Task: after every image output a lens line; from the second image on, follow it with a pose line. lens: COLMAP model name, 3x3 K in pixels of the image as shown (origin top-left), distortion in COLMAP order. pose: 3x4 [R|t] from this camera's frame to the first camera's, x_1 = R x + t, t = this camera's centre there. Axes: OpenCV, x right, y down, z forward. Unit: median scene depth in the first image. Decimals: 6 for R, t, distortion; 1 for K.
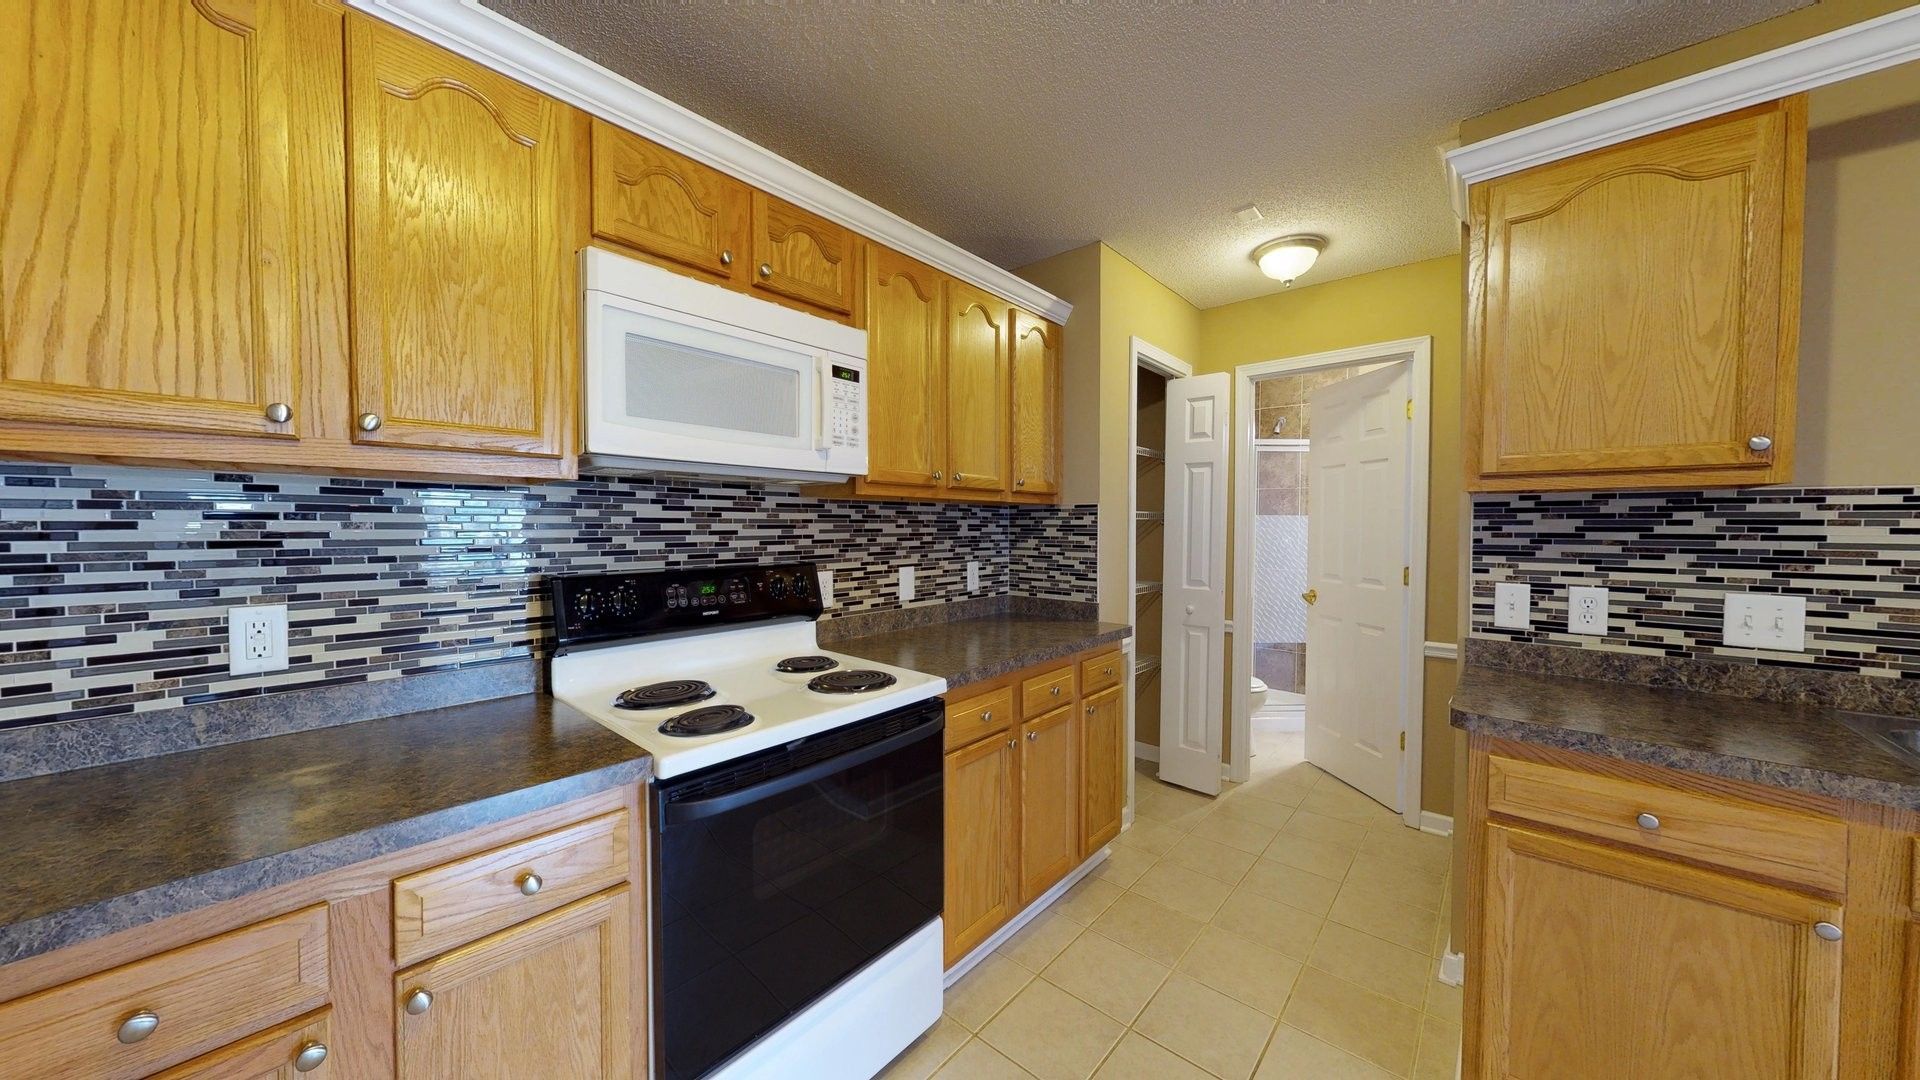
lens RADIAL K [[629.2, 0, 960.7], [0, 629.2, 542.3], [0, 0, 1]] dist [-0.002261, -0.000097]
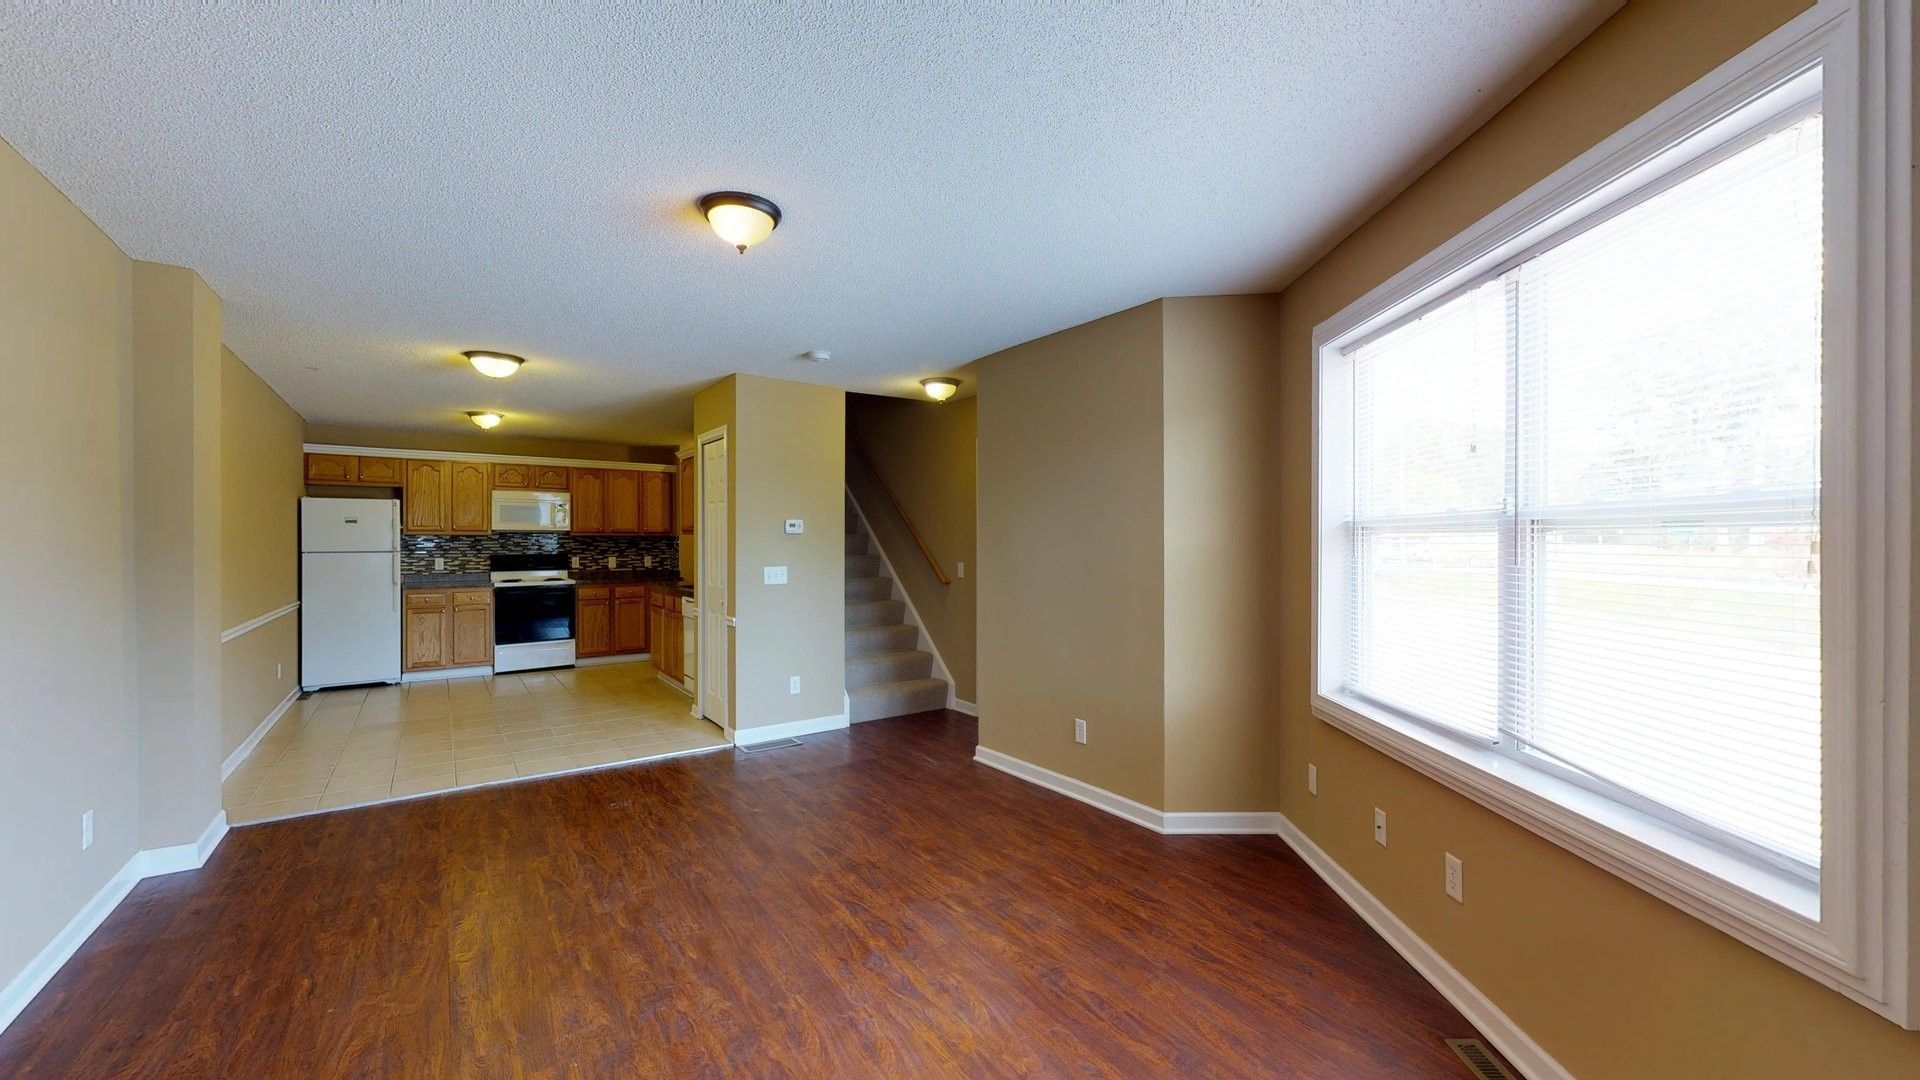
lens RADIAL K [[735.2, 0, 954.8], [0, 735.2, 543.7], [0, 0, 1]] dist [-0.000198, -0.000130]
pose [[0.974734, 0.001047, -0.223364, 3.475653], [-0.005425, 0.999805, -0.018988, 0.050299], [0.223301, 0.019720, 0.974550, -3.145056]]
